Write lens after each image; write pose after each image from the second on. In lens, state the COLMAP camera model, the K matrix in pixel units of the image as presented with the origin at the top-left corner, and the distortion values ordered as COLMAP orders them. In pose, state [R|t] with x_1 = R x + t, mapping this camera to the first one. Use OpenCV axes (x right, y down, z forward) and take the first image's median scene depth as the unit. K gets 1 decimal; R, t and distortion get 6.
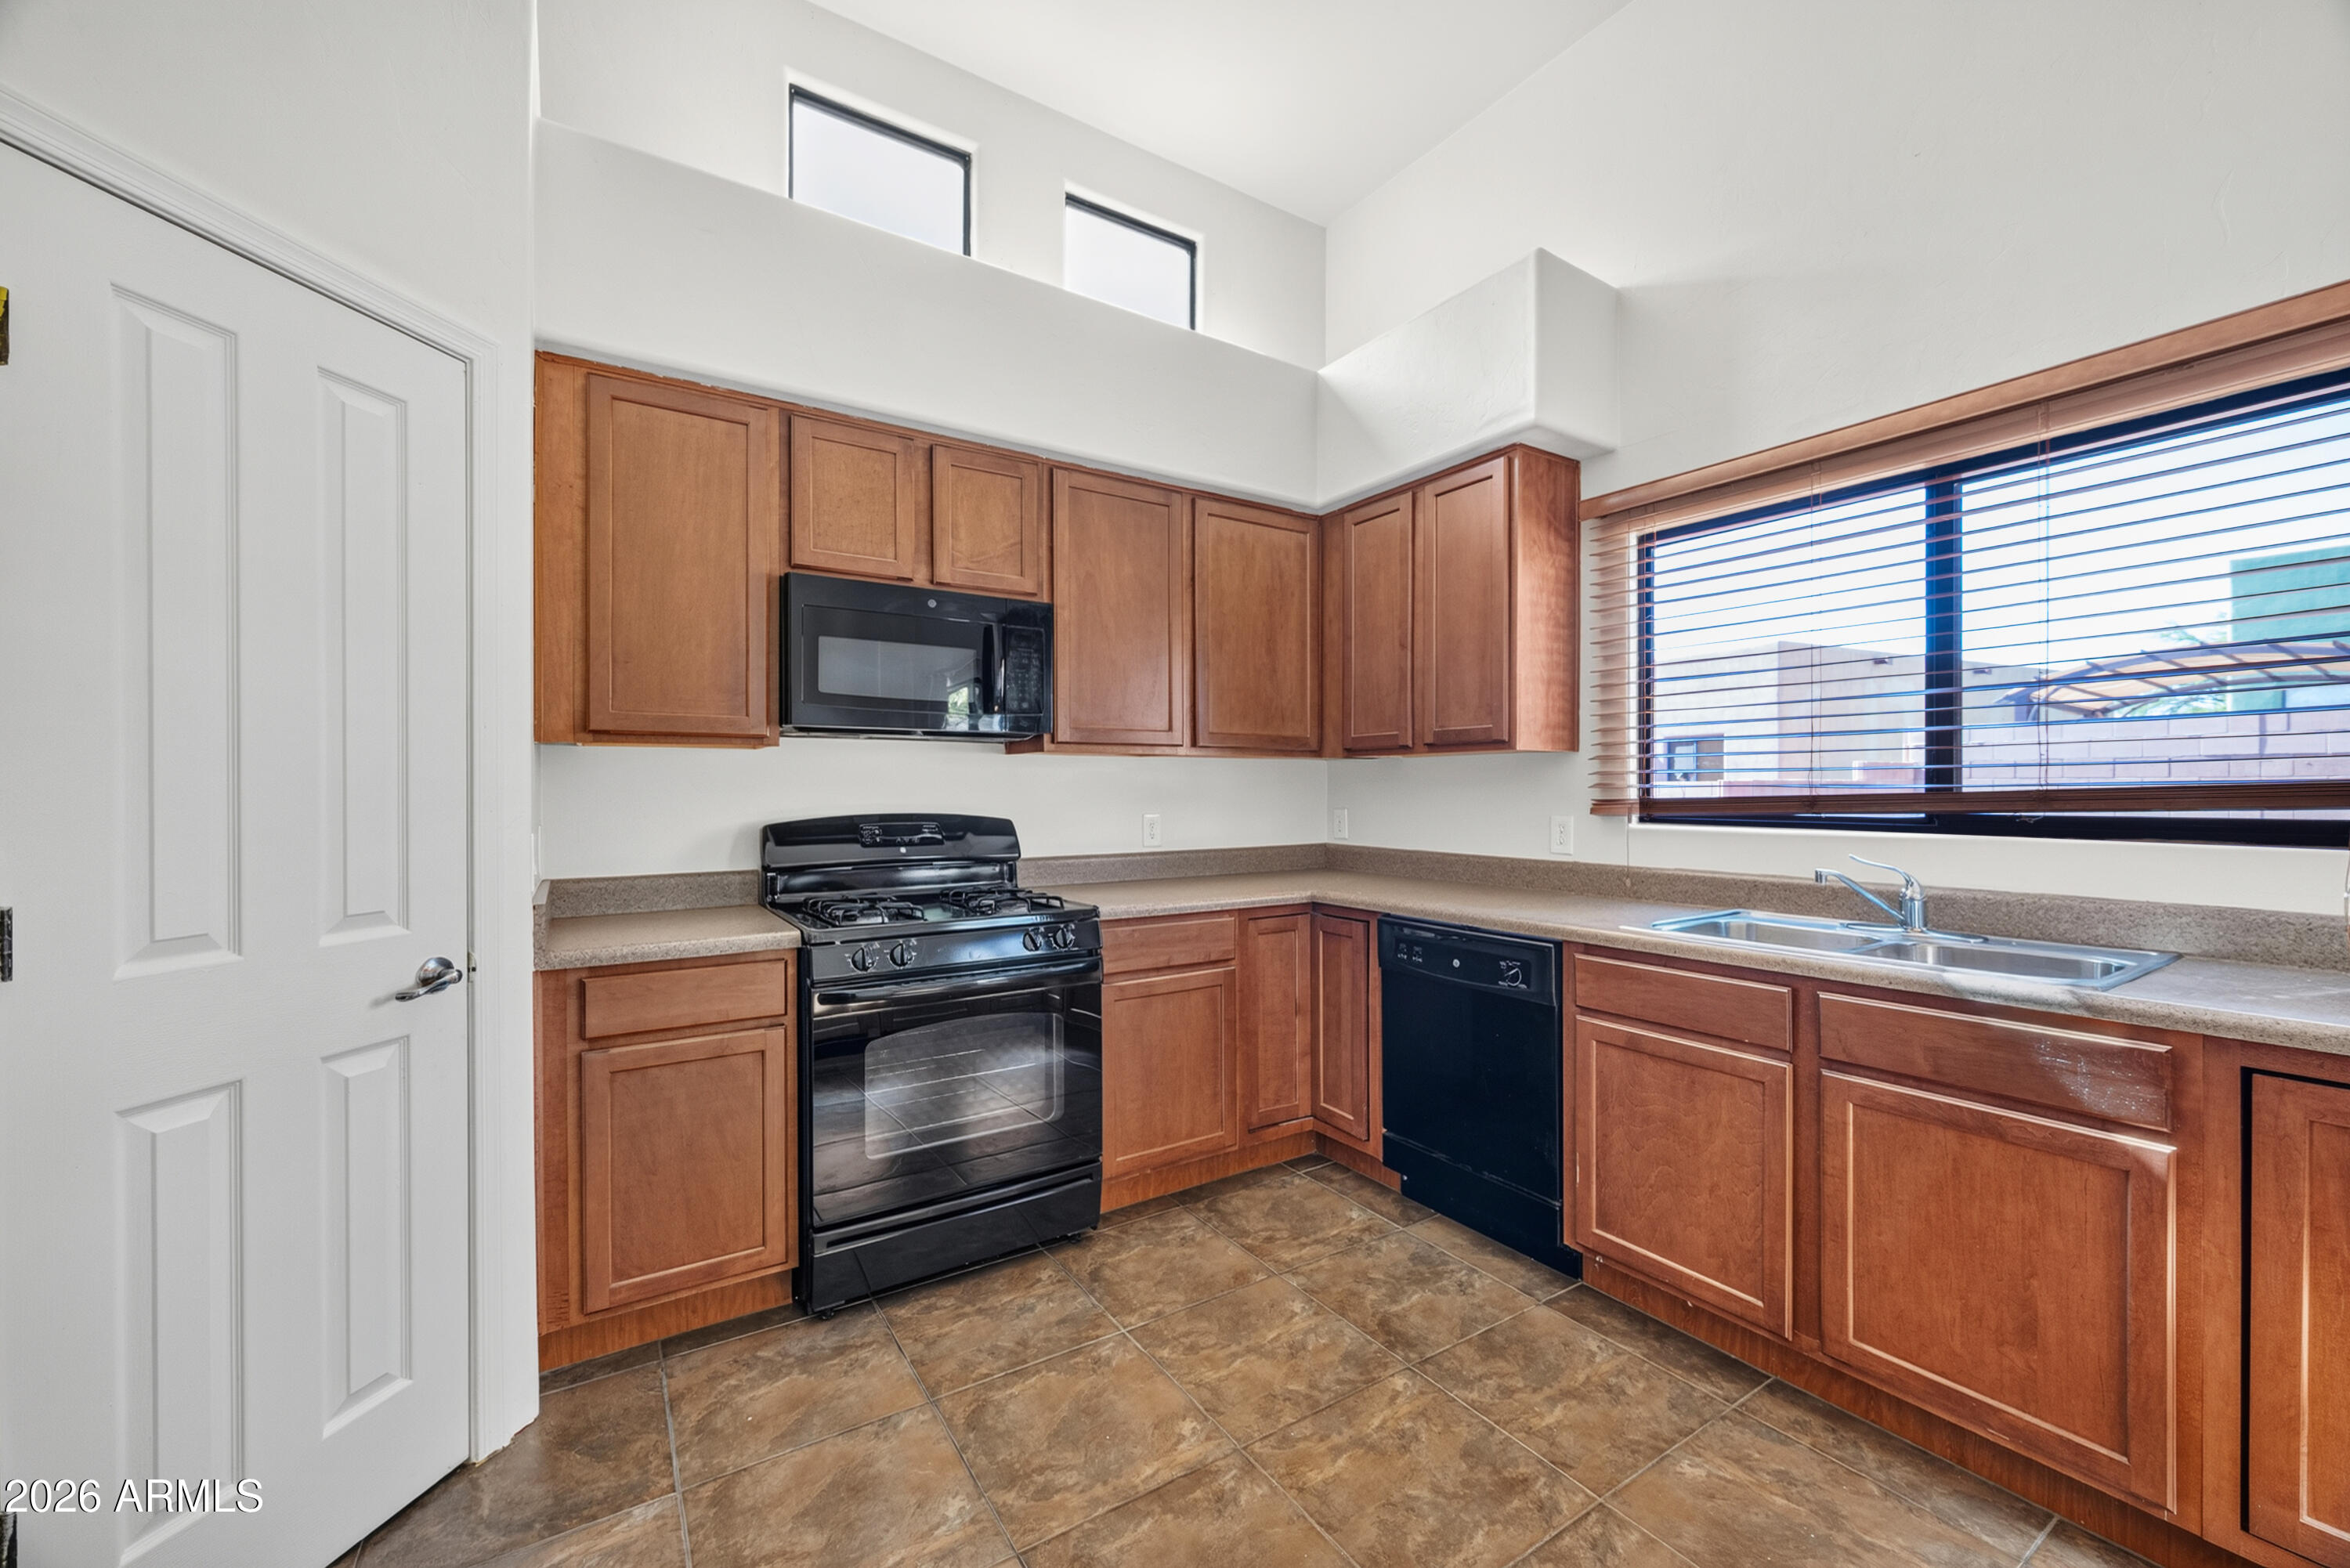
lens RADIAL K [[933.7, 0, 1186.4], [0, 933.7, 784.6], [0, 0, 1]] dist [0.002458, -0.000680]
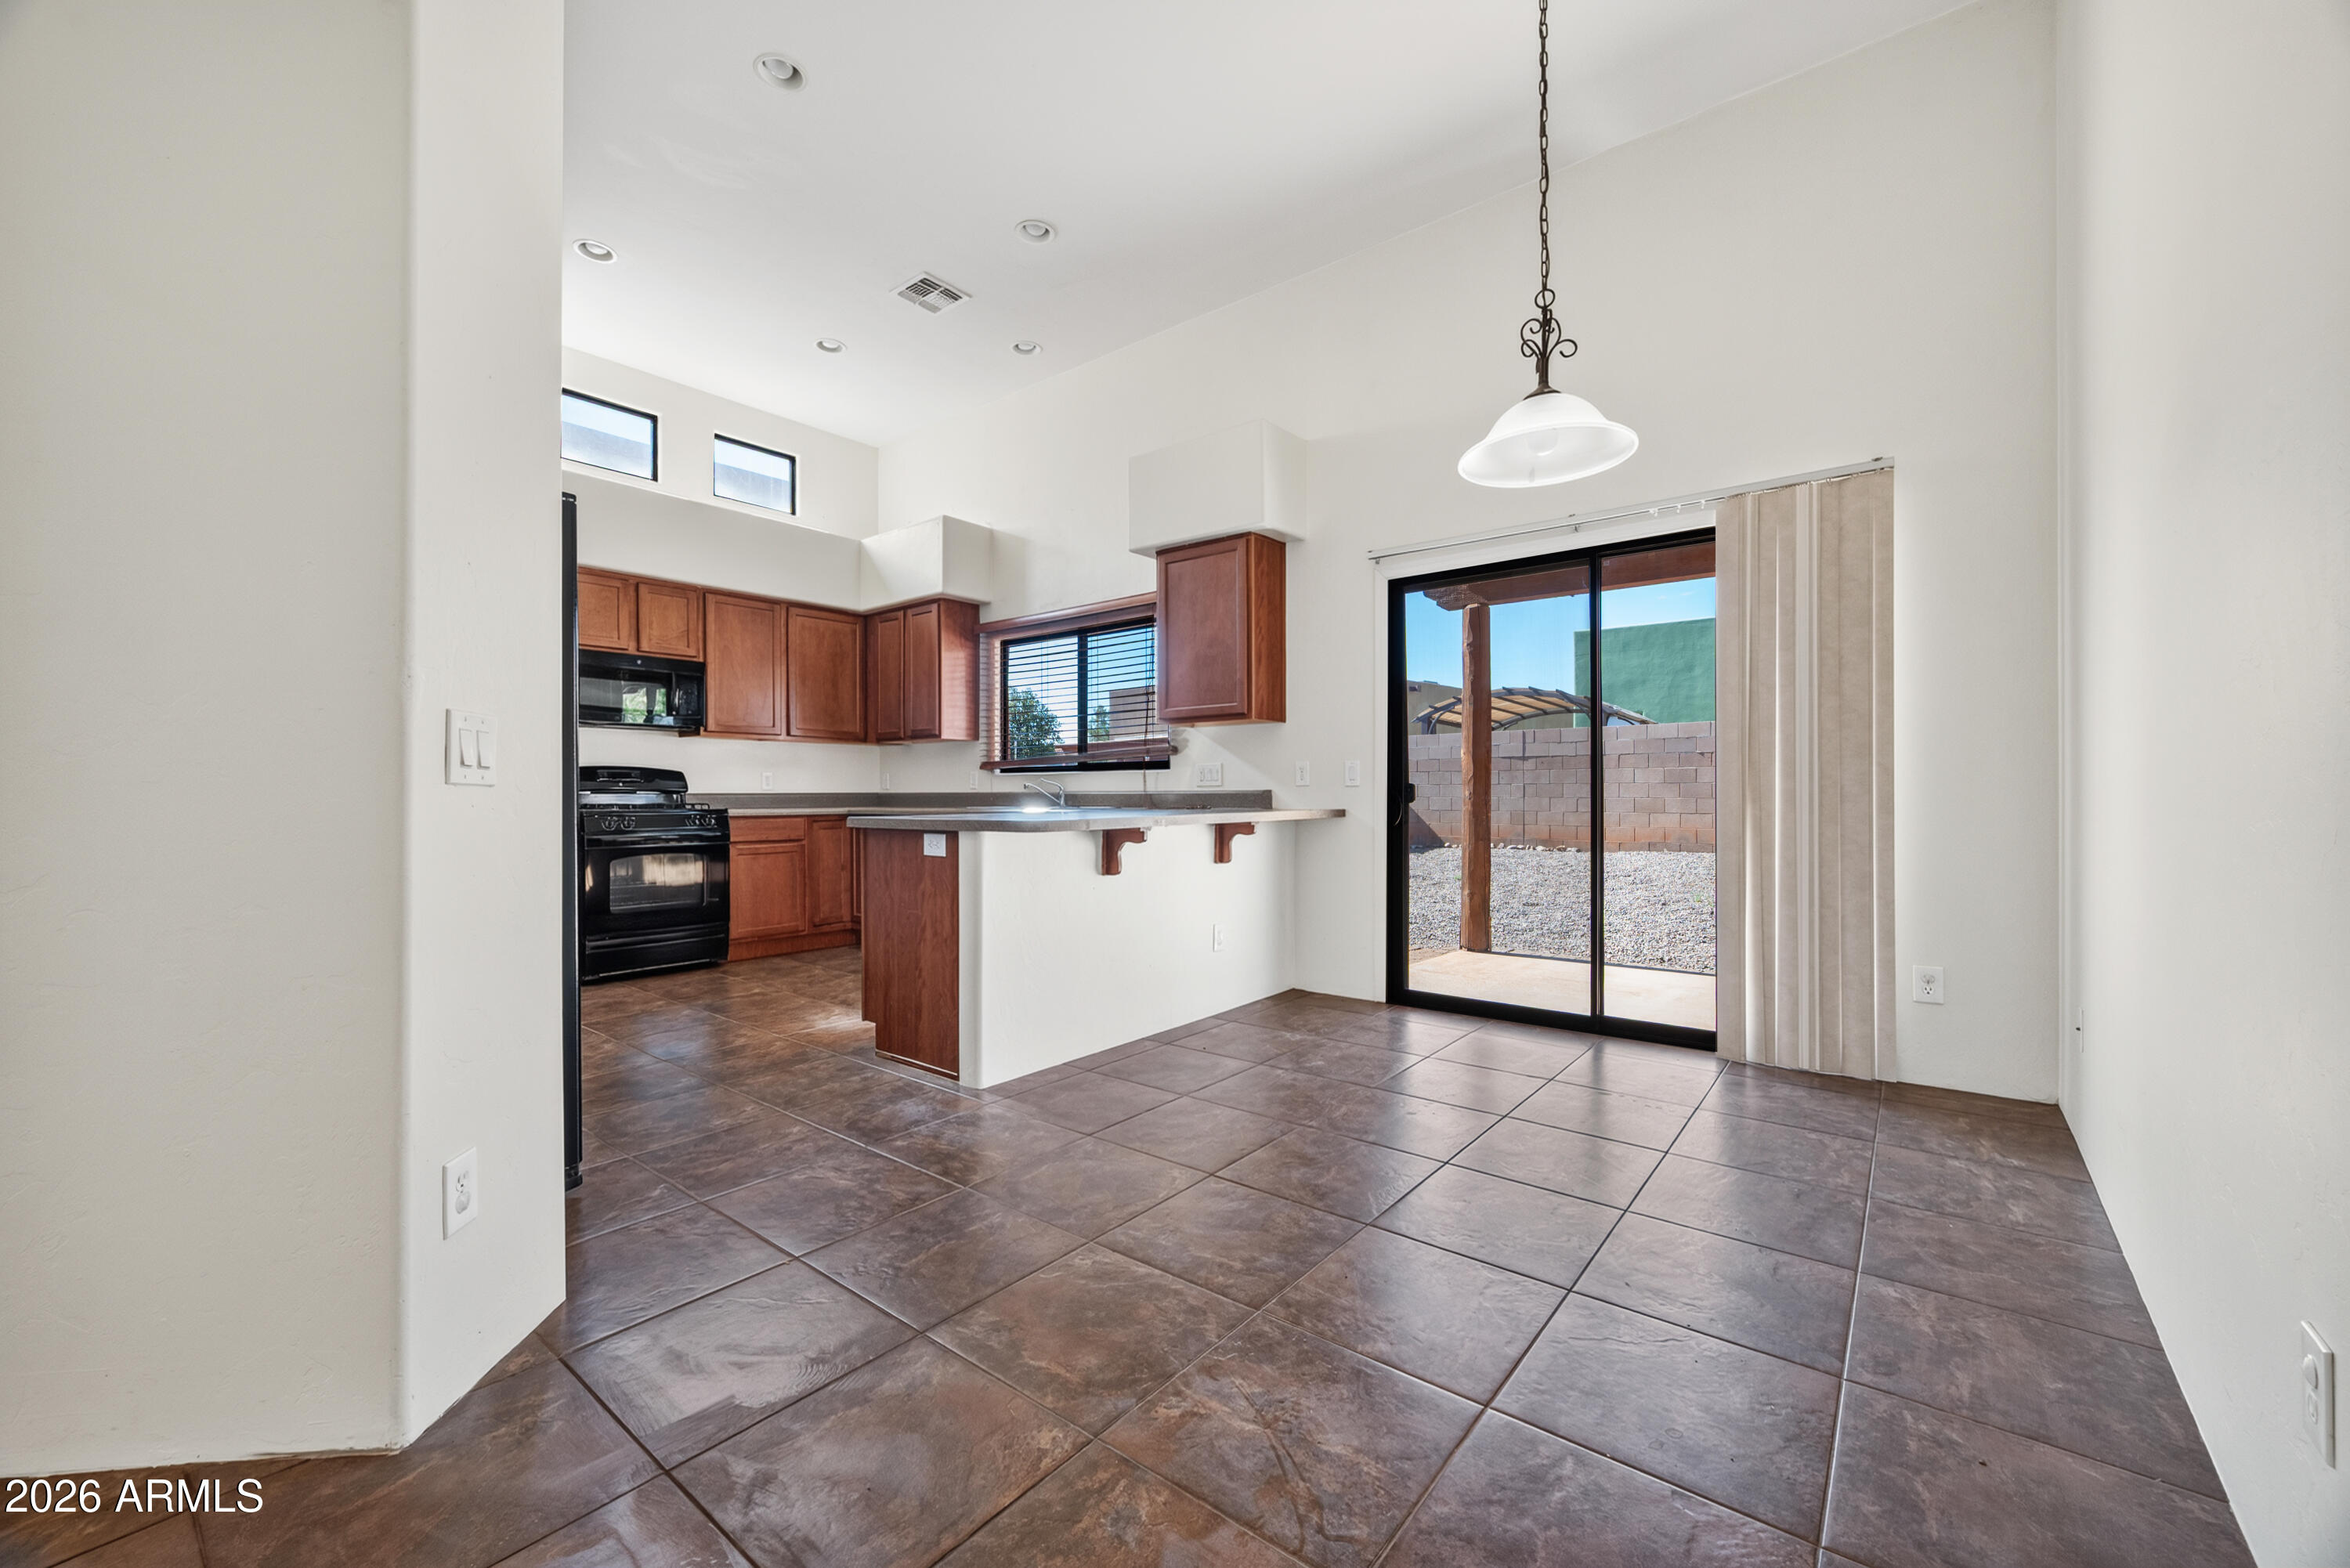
lens RADIAL K [[933.7, 0, 1183.1], [0, 933.7, 794.6], [0, 0, 1]] dist [0.002458, -0.000680]
pose [[0.953806, -0.001787, 0.300418, 0.228529], [0.000918, 0.999995, 0.003034, 0.084144], [-0.300422, -0.002618, 0.953803, -1.200909]]
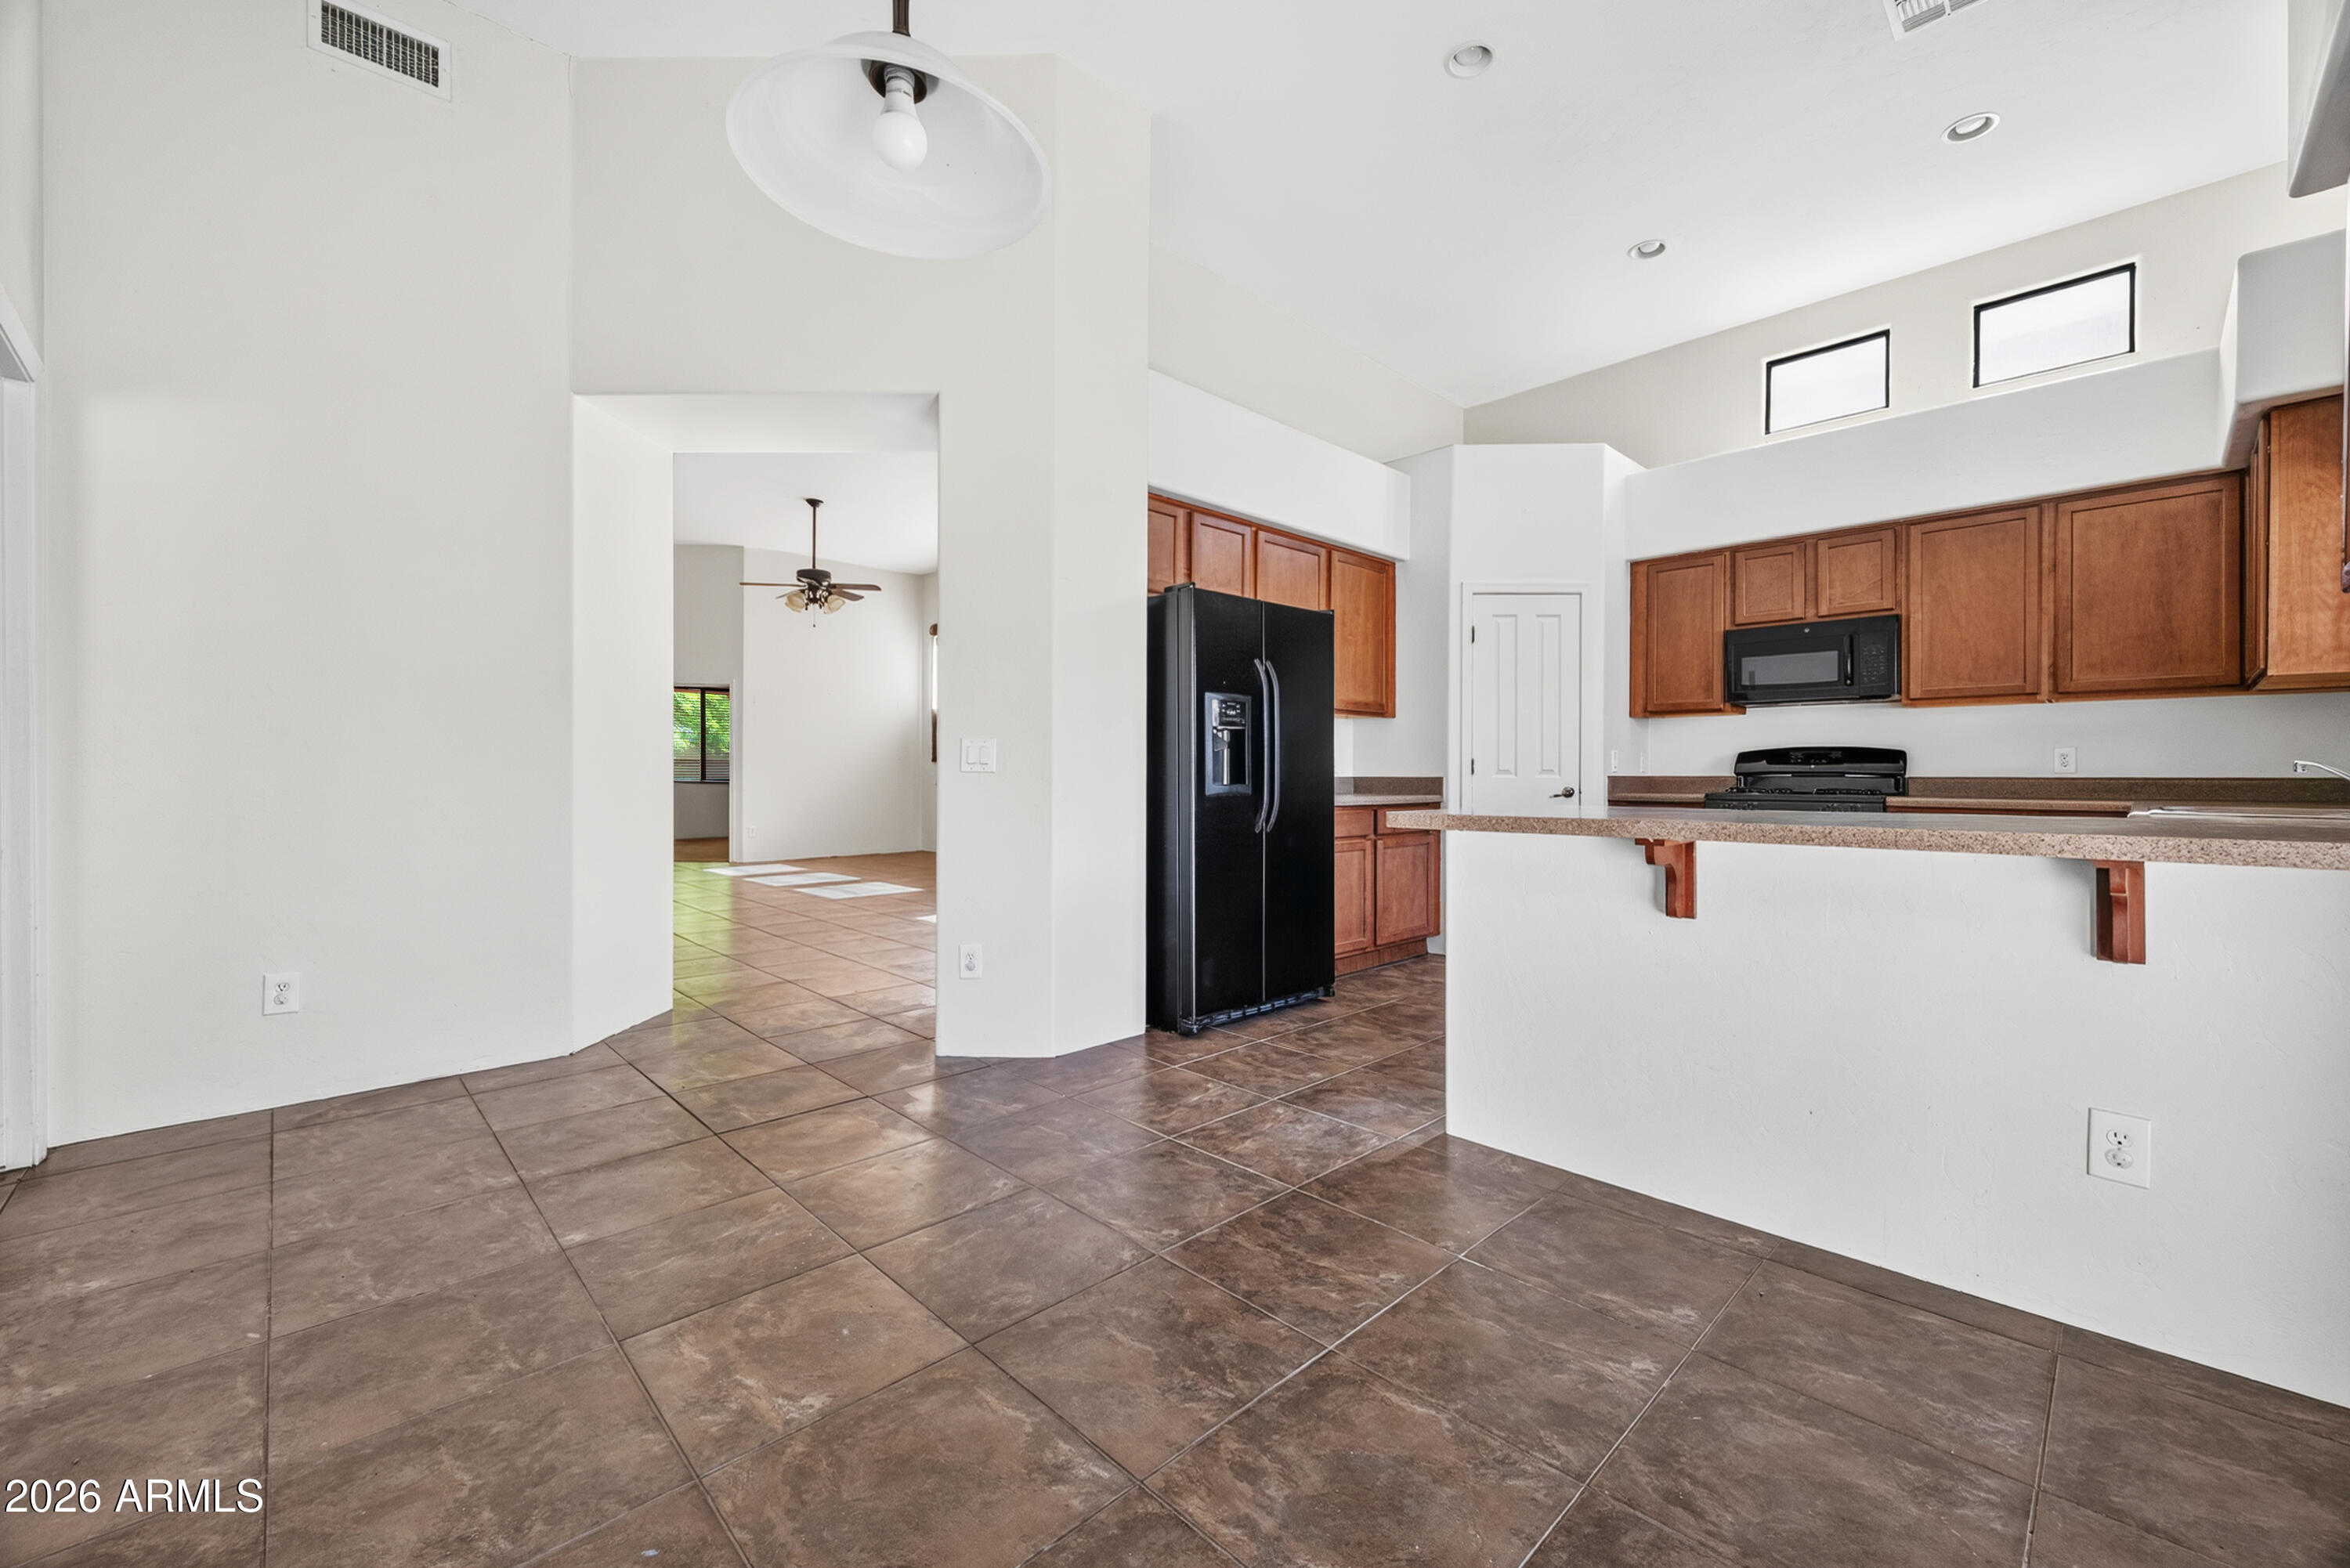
lens RADIAL K [[933.7, 0, 1179.3], [0, 933.7, 774.6], [0, 0, 1]] dist [0.002458, -0.000680]
pose [[0.171670, 0.002229, -0.985152, 1.205726], [-0.002153, 0.999996, 0.001888, 0.081770], [0.985152, 0.001797, 0.171674, -0.483143]]
